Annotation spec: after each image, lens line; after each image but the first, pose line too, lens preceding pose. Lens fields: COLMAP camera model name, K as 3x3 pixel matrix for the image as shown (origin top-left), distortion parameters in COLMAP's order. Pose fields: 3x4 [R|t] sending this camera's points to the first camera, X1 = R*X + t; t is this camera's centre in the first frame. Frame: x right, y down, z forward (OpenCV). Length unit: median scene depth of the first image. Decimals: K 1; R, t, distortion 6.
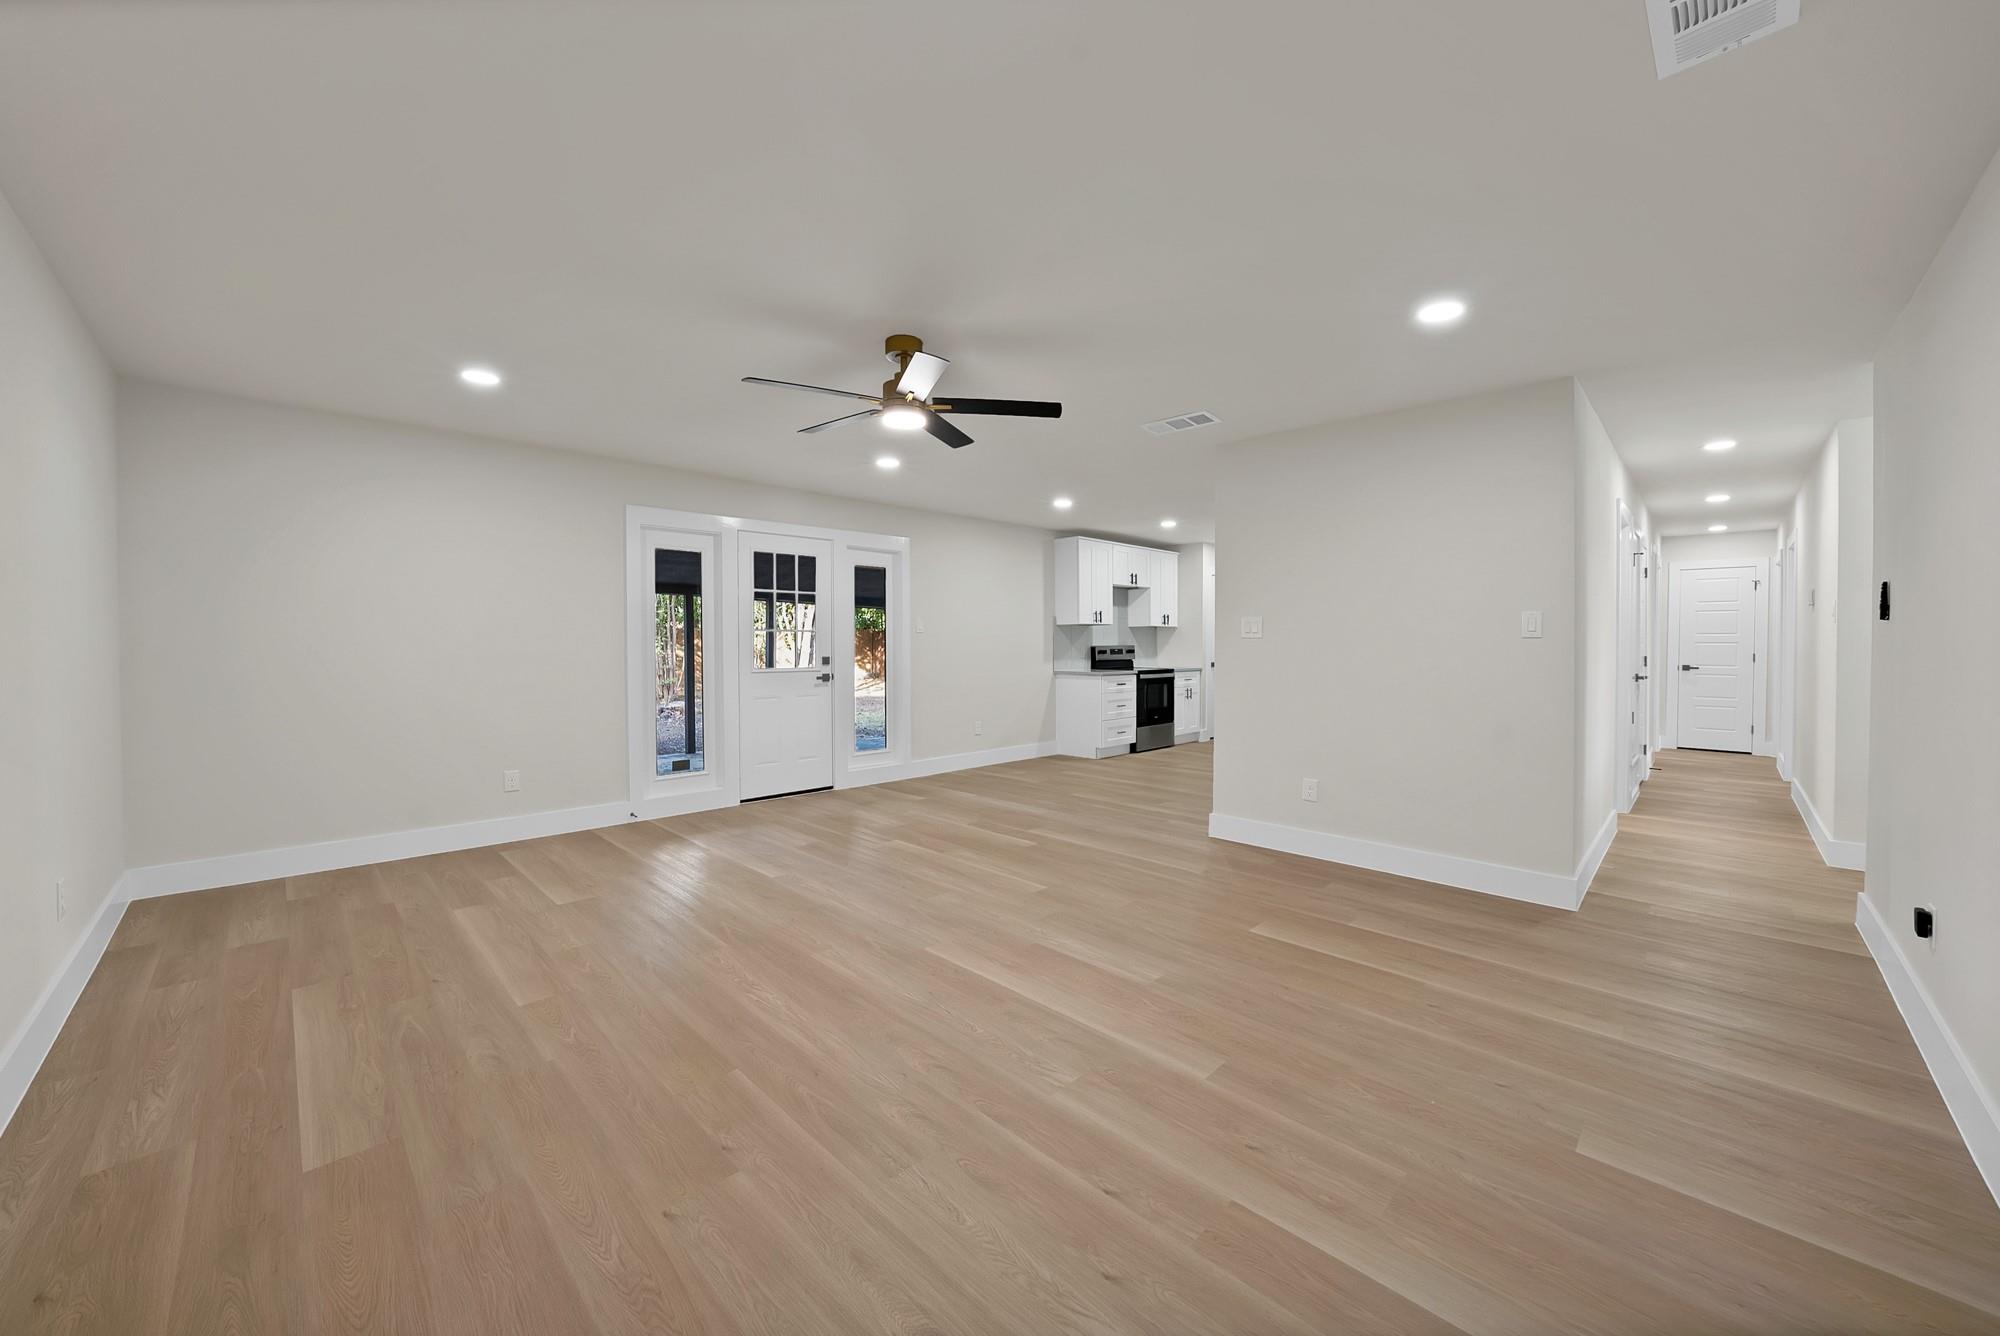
lens RADIAL K [[718.2, 0, 1004.9], [0, 718.2, 647.0], [0, 0, 1]] dist [-0.013187, 0.001203]
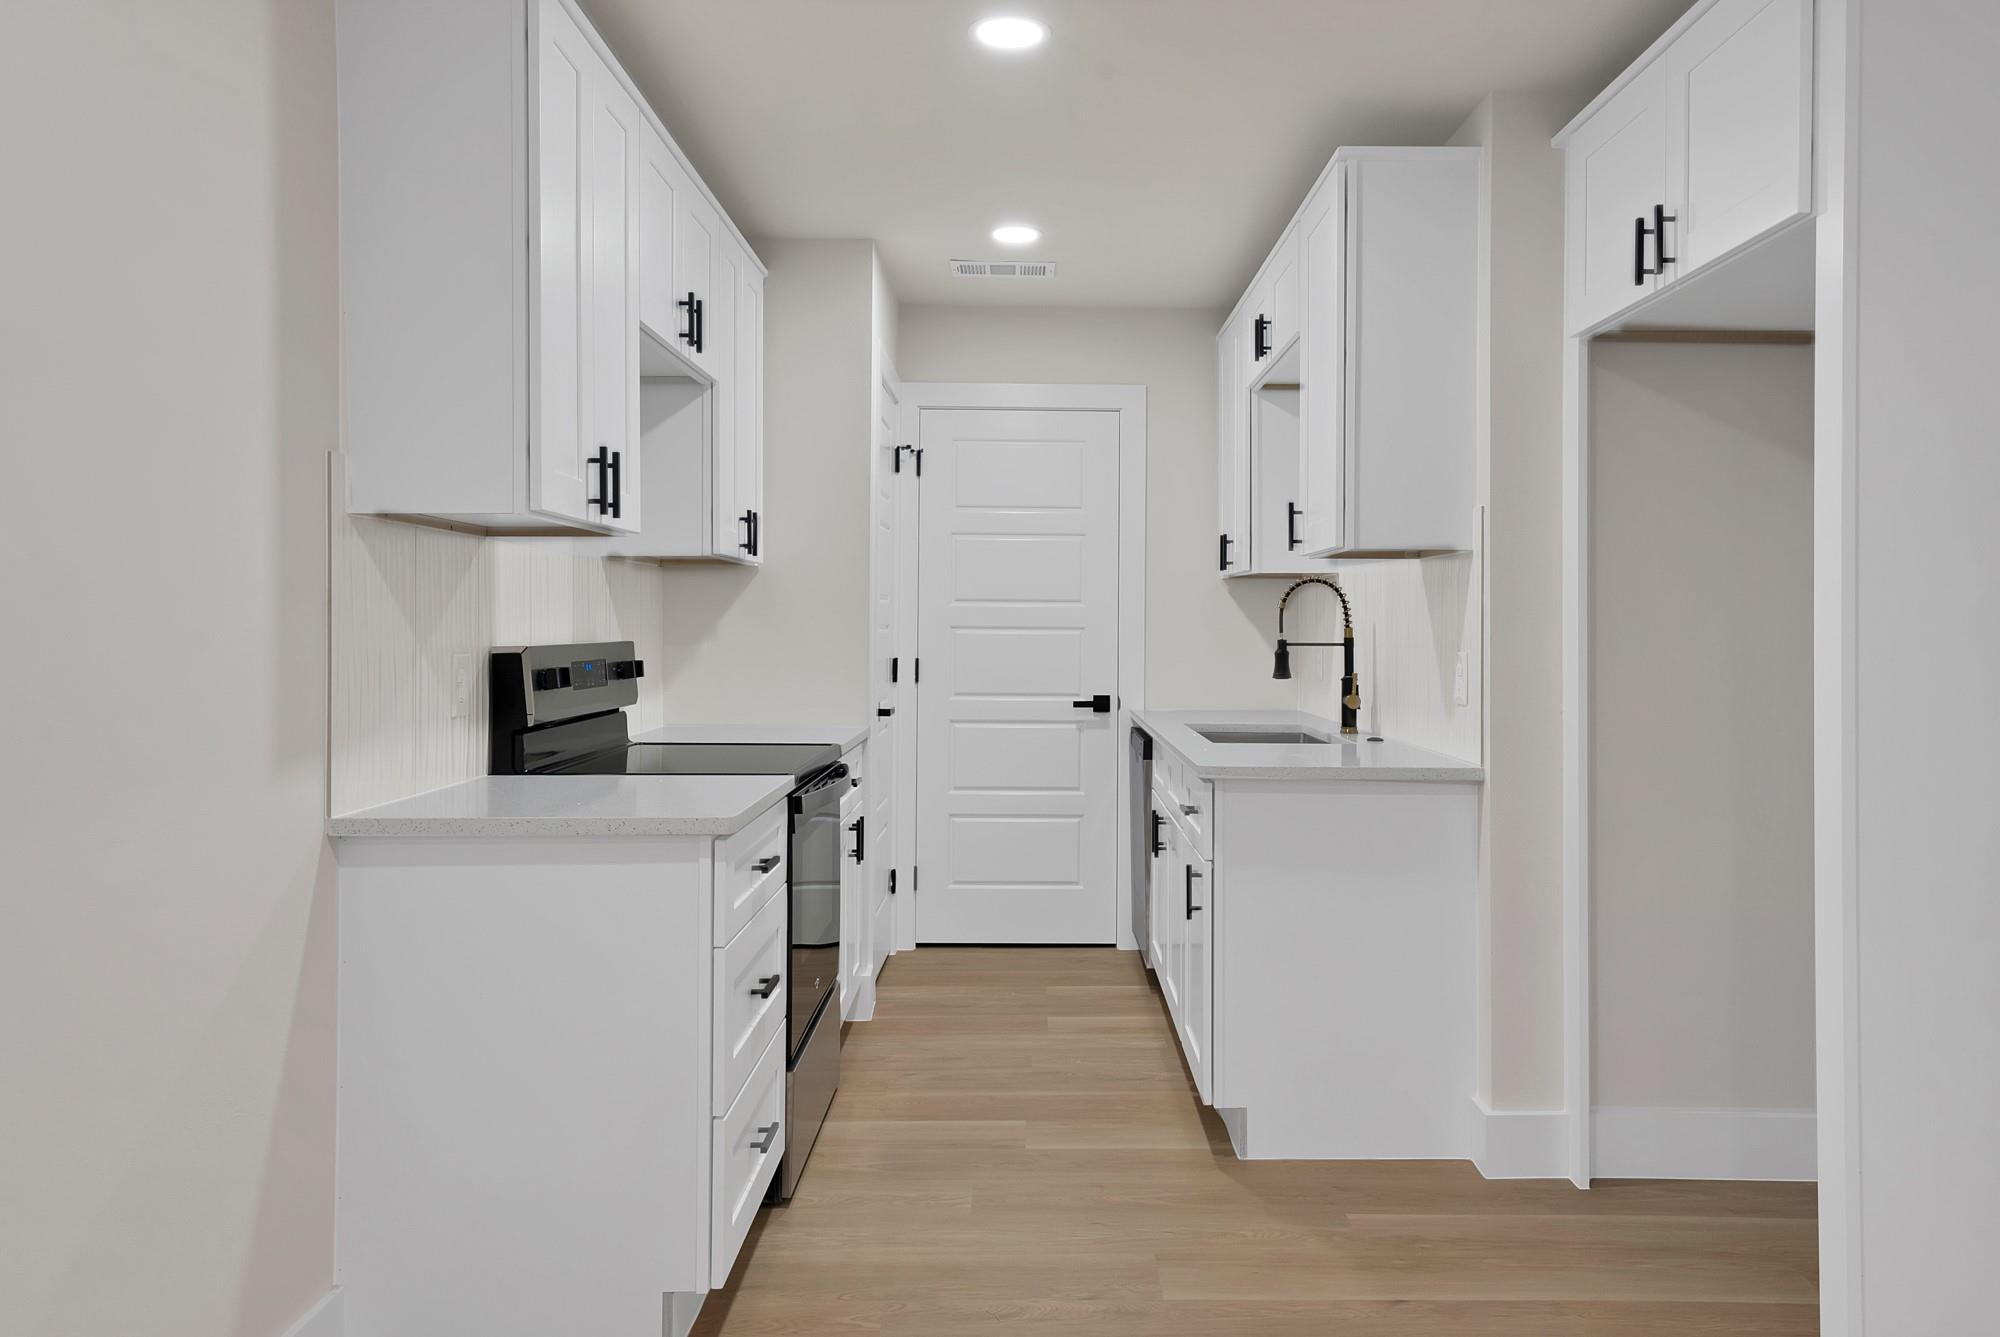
lens RADIAL K [[1320.1, 0, 1005.2], [0, 1320.1, 648.6], [0, 0, 1]] dist [0.008103, 0.000855]
pose [[0.734549, -0.008302, 0.678504, -0.038256], [0.000860, 0.999936, 0.011305, -0.014810], [-0.678555, -0.007720, 0.734509, 2.045093]]
